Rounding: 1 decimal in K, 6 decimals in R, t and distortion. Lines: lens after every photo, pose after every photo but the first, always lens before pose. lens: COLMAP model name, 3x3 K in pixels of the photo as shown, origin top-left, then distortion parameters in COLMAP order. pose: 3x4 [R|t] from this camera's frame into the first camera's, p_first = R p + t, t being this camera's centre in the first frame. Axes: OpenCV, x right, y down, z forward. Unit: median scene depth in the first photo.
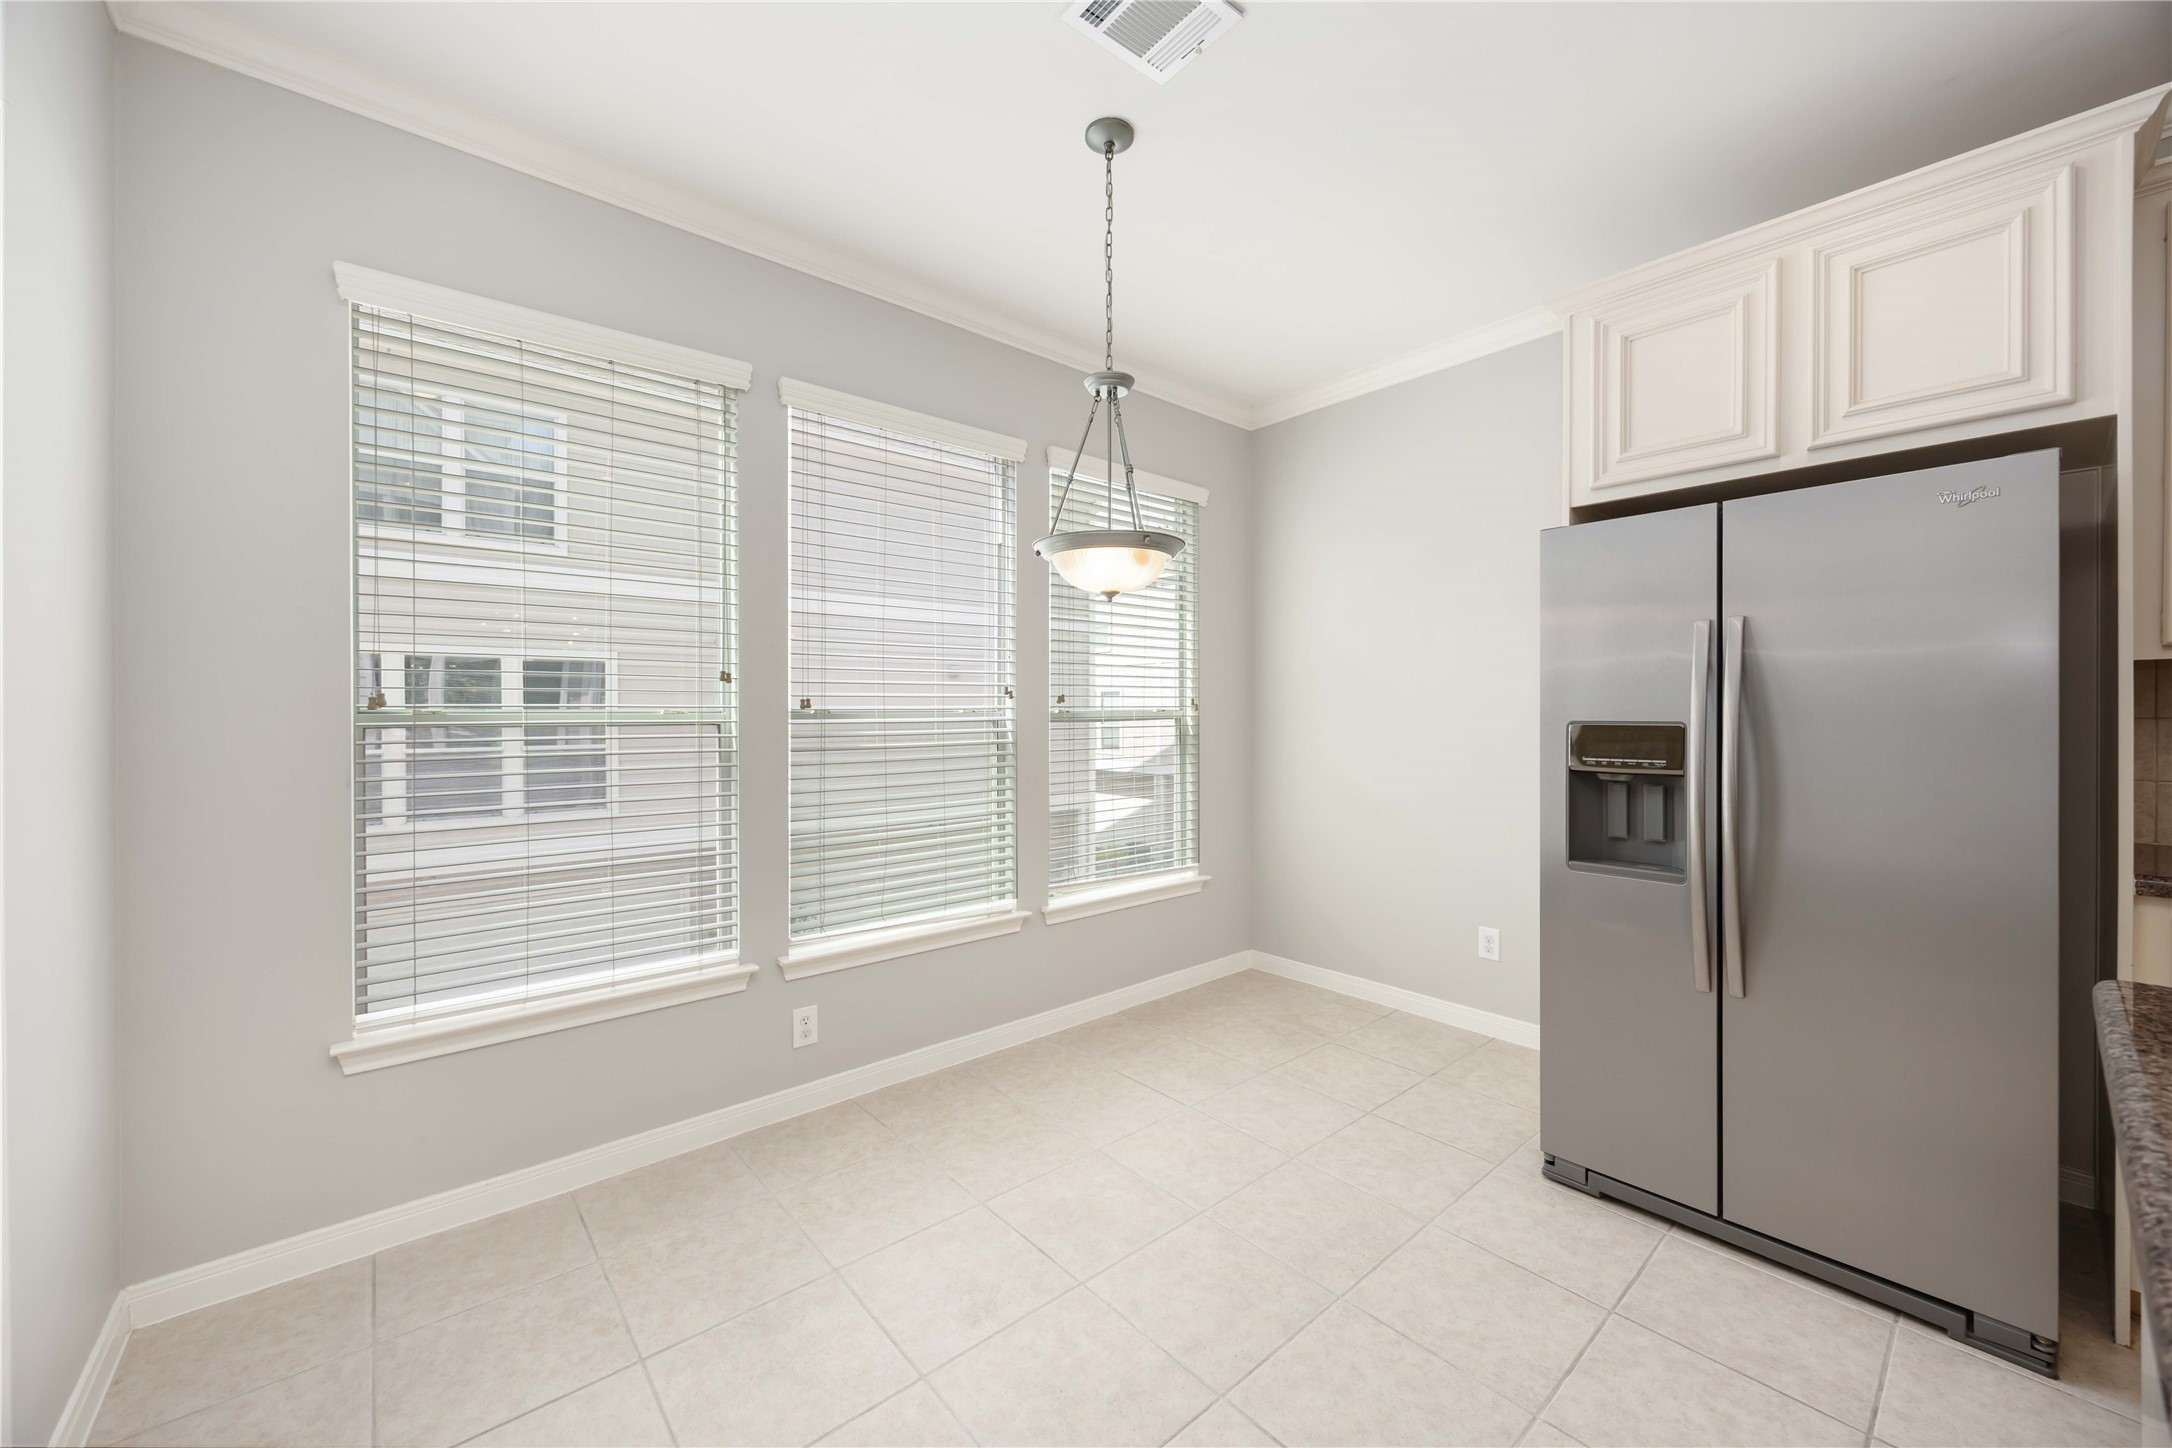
lens RADIAL K [[842.8, 0, 1076.9], [0, 842.8, 711.6], [0, 0, 1]] dist [-0.003820, 0.000128]
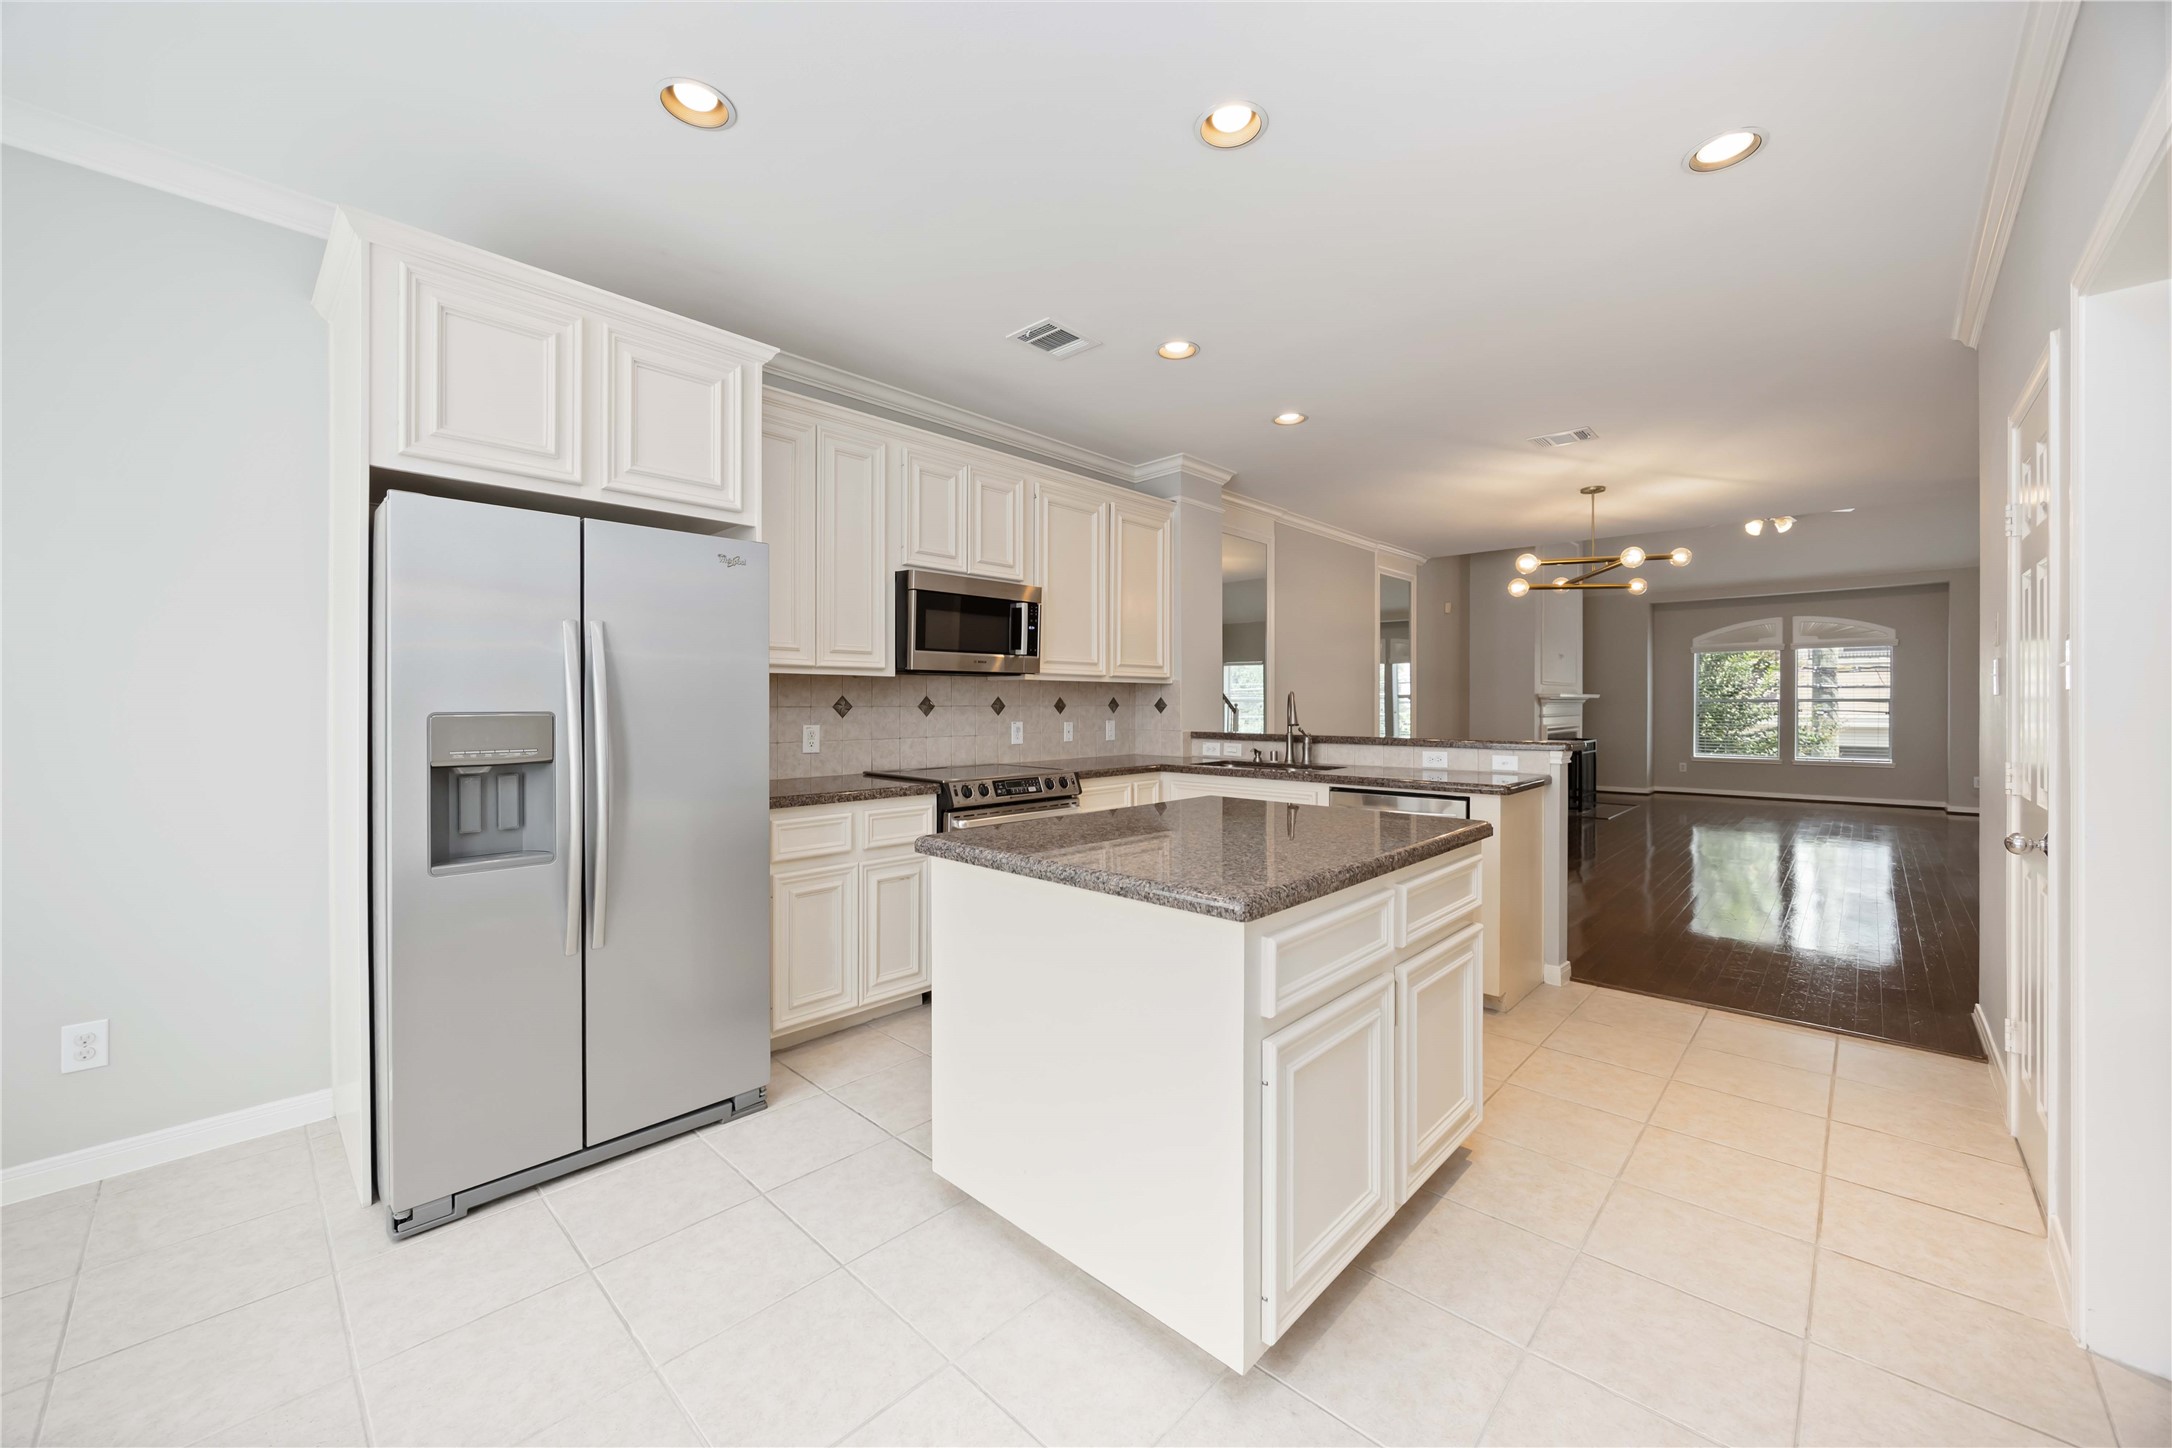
lens RADIAL K [[842.8, 0, 1084.1], [0, 842.8, 714.2], [0, 0, 1]] dist [-0.003820, 0.000128]
pose [[-0.123100, -0.006342, 0.992374, -0.398017], [0.001102, 0.999978, 0.006527, 0.008197], [-0.992394, 0.001897, -0.123090, 0.423046]]
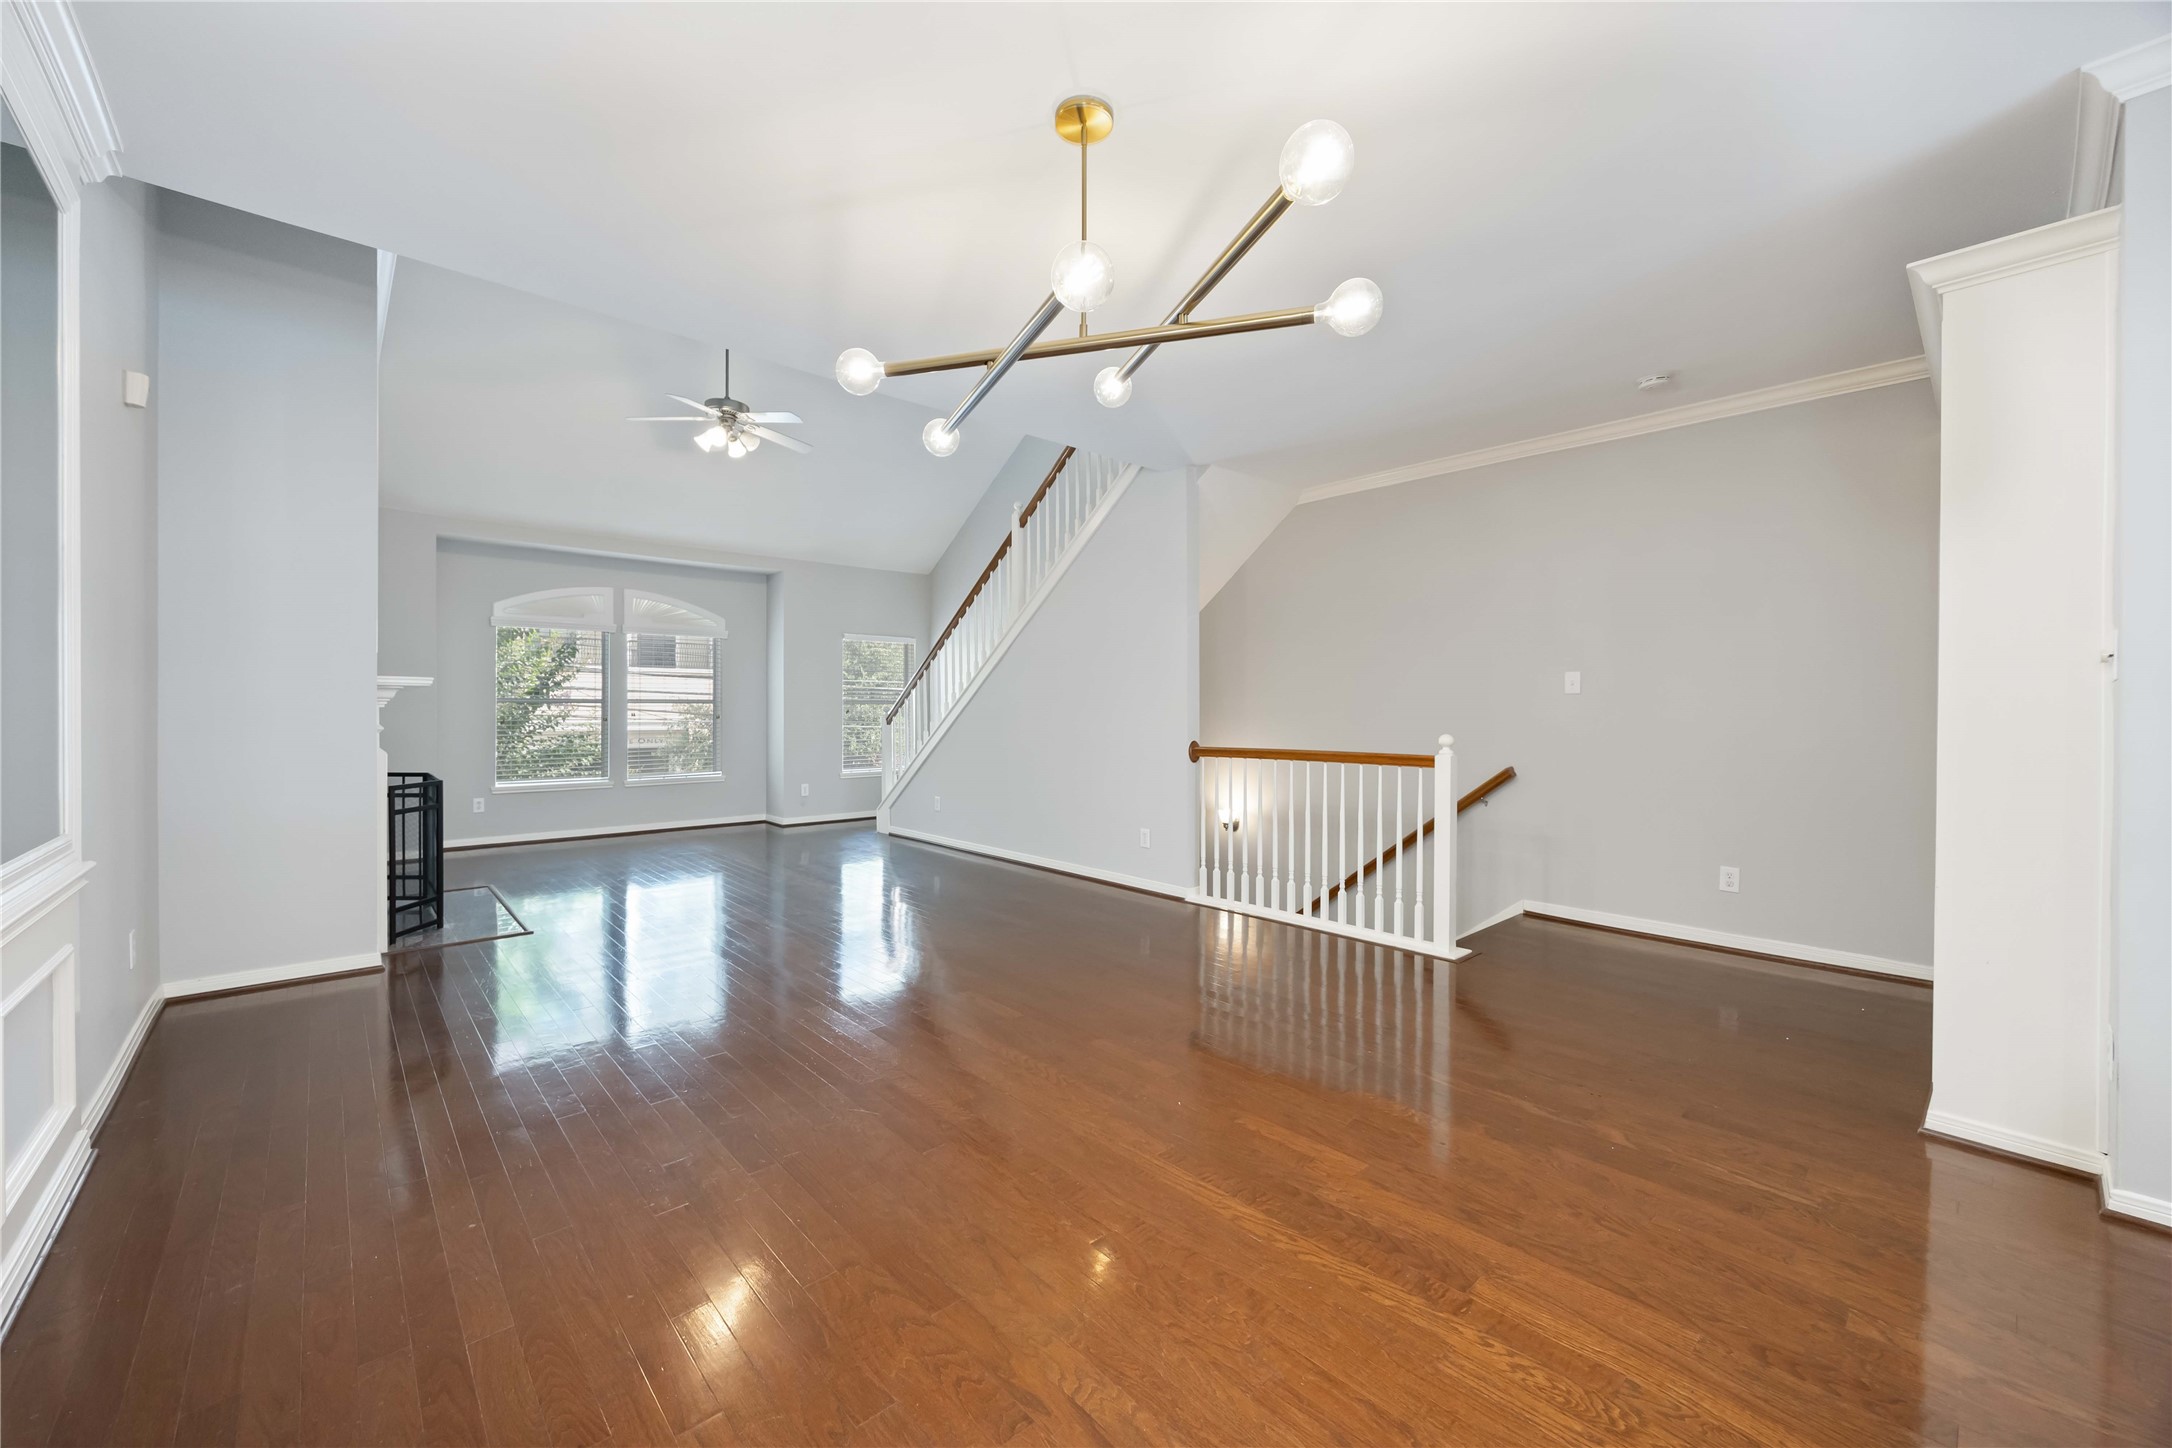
lens RADIAL K [[842.8, 0, 1084.7], [0, 842.8, 716.2], [0, 0, 1]] dist [-0.003820, 0.000128]
pose [[-0.998658, 0.004552, -0.051585, 2.426512], [0.004208, 0.999968, 0.006773, 0.012953], [0.051614, 0.006547, -0.998646, -0.610941]]
